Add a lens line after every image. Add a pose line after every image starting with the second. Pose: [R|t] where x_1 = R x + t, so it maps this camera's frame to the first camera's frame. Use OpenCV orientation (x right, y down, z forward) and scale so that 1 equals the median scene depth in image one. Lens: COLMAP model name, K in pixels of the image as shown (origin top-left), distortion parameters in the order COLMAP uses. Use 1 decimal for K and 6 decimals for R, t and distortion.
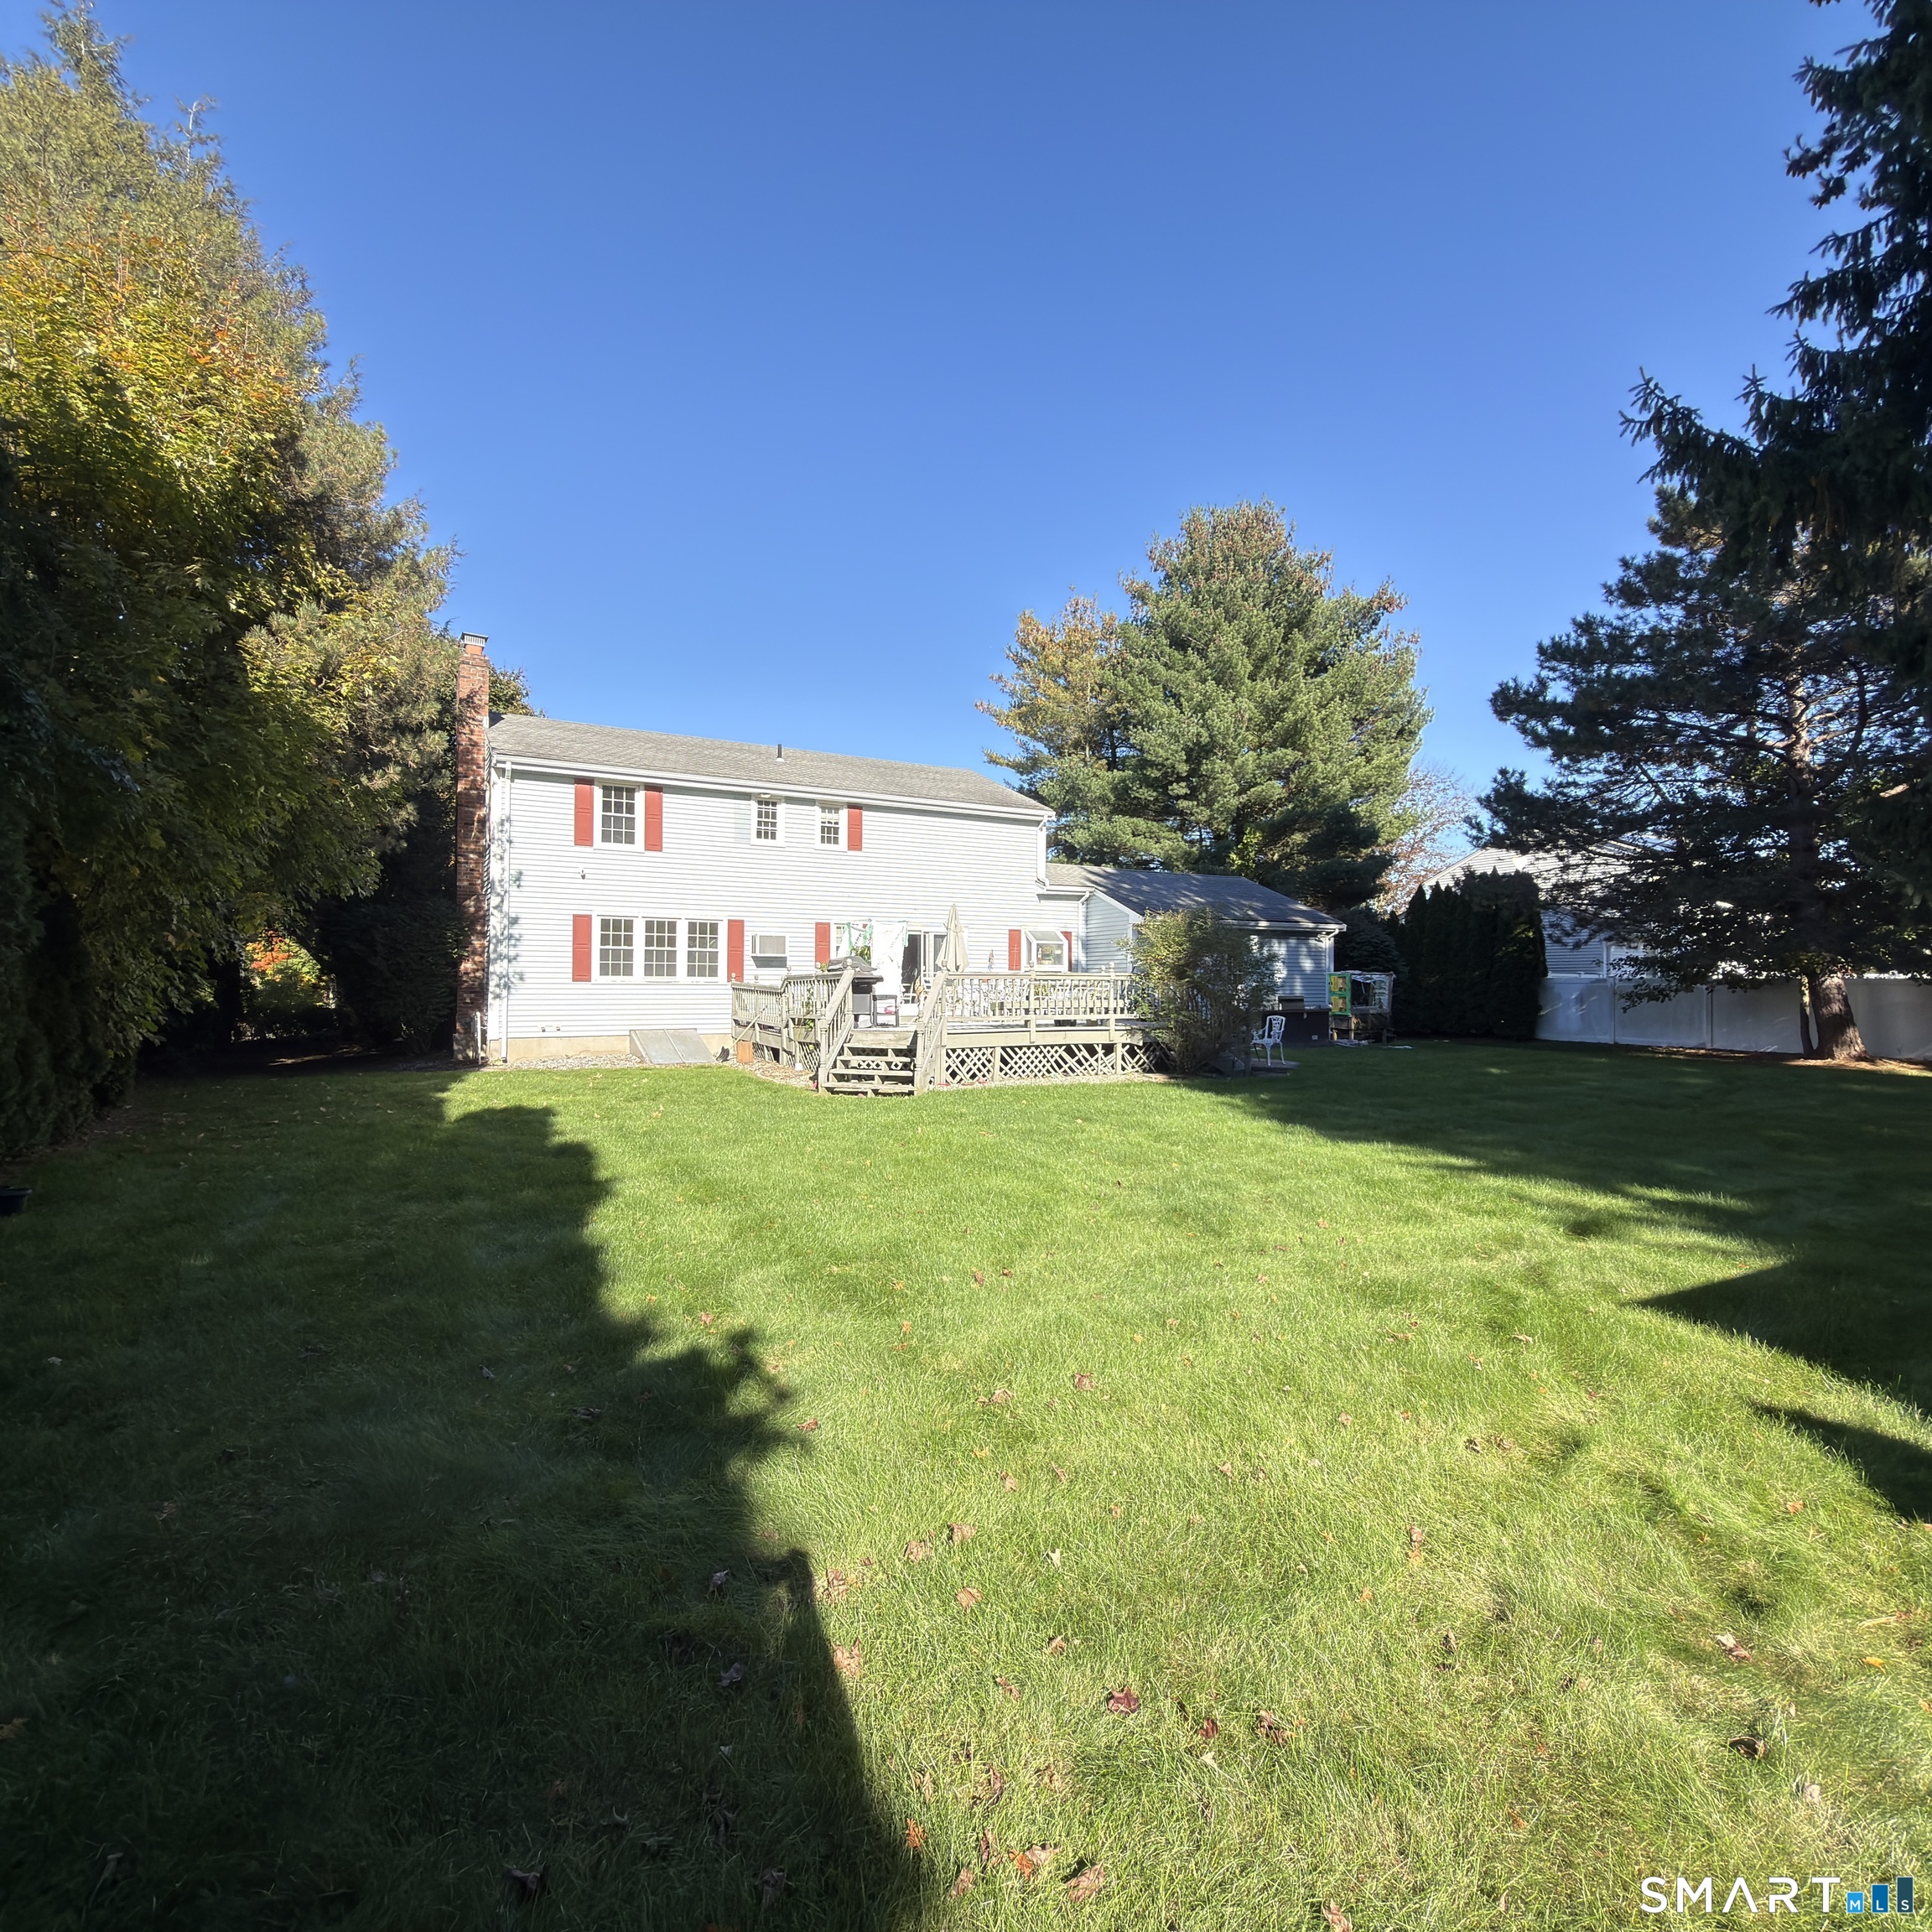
lens RADIAL K [[1032.0, 0, 968.7], [0, 1032.0, 968.1], [0, 0, 1]] dist [-0.002290, -0.001226]
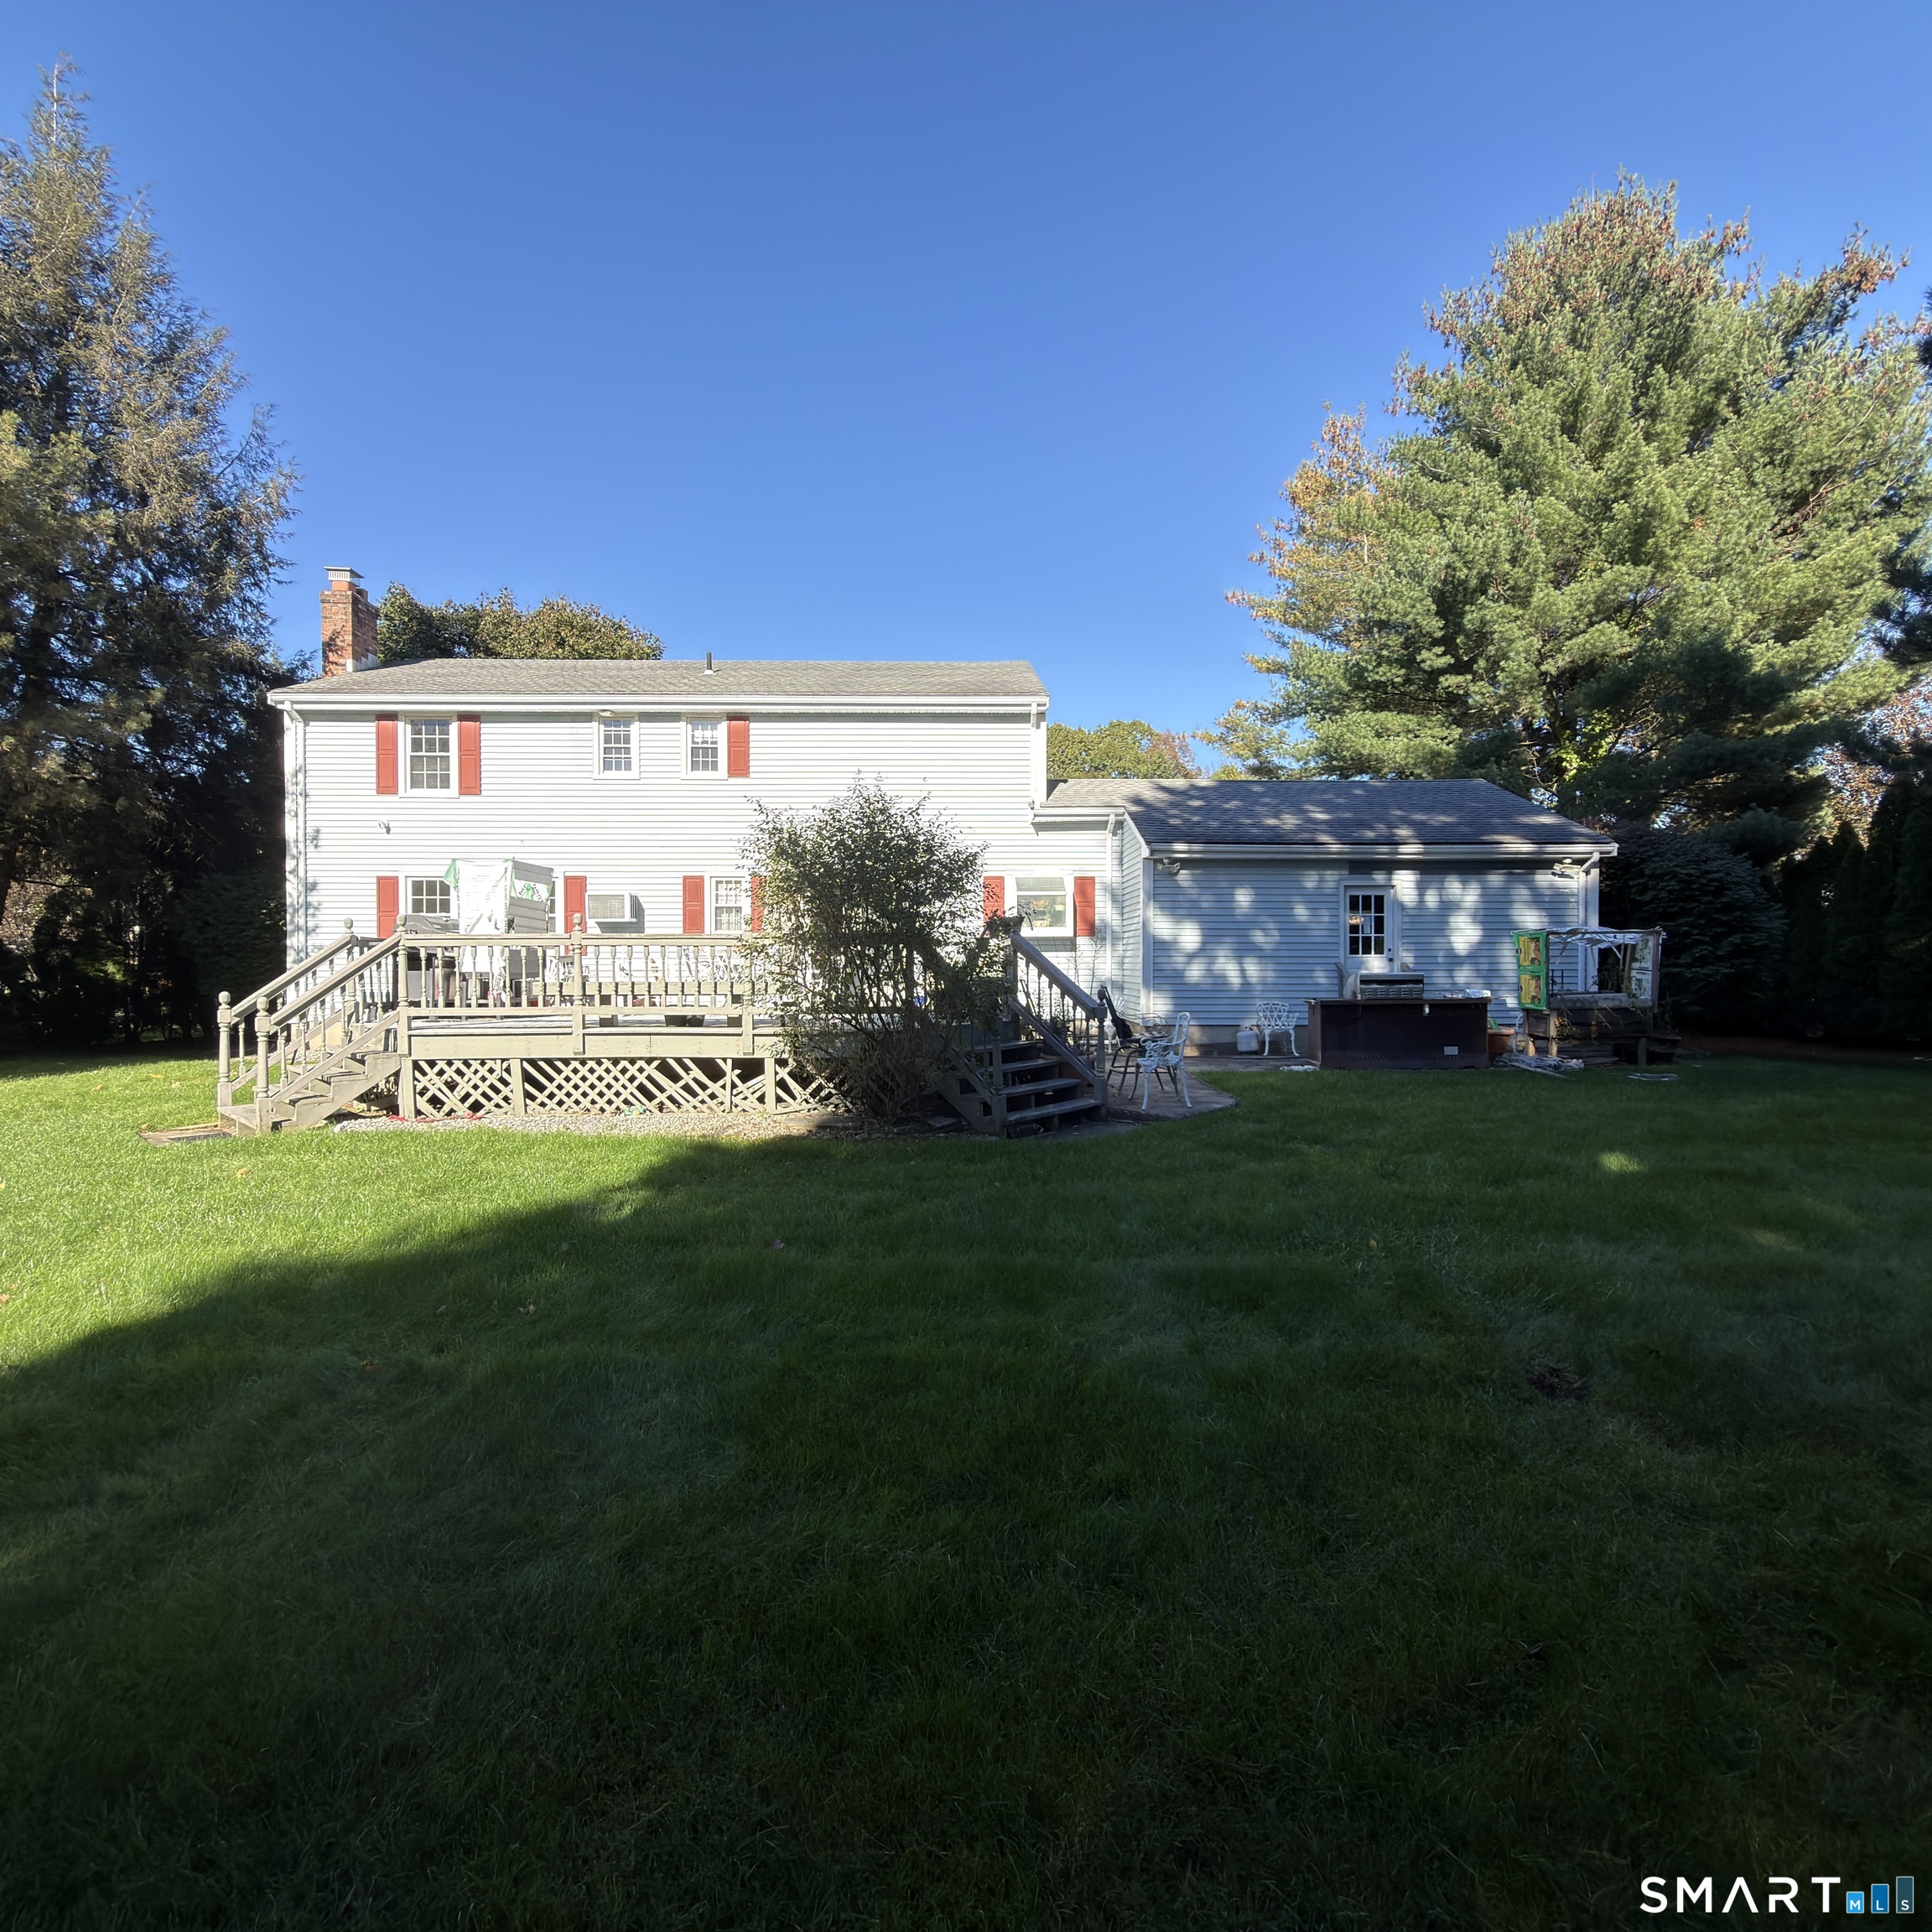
lens RADIAL K [[1032.0, 0, 963.9], [0, 1032.0, 970.1], [0, 0, 1]] dist [-0.002290, -0.001226]
pose [[0.881304, -0.001221, -0.472549, 0.401475], [0.012113, 0.999726, 0.020008, 0.011888], [0.472395, -0.023357, 0.881077, 0.445996]]
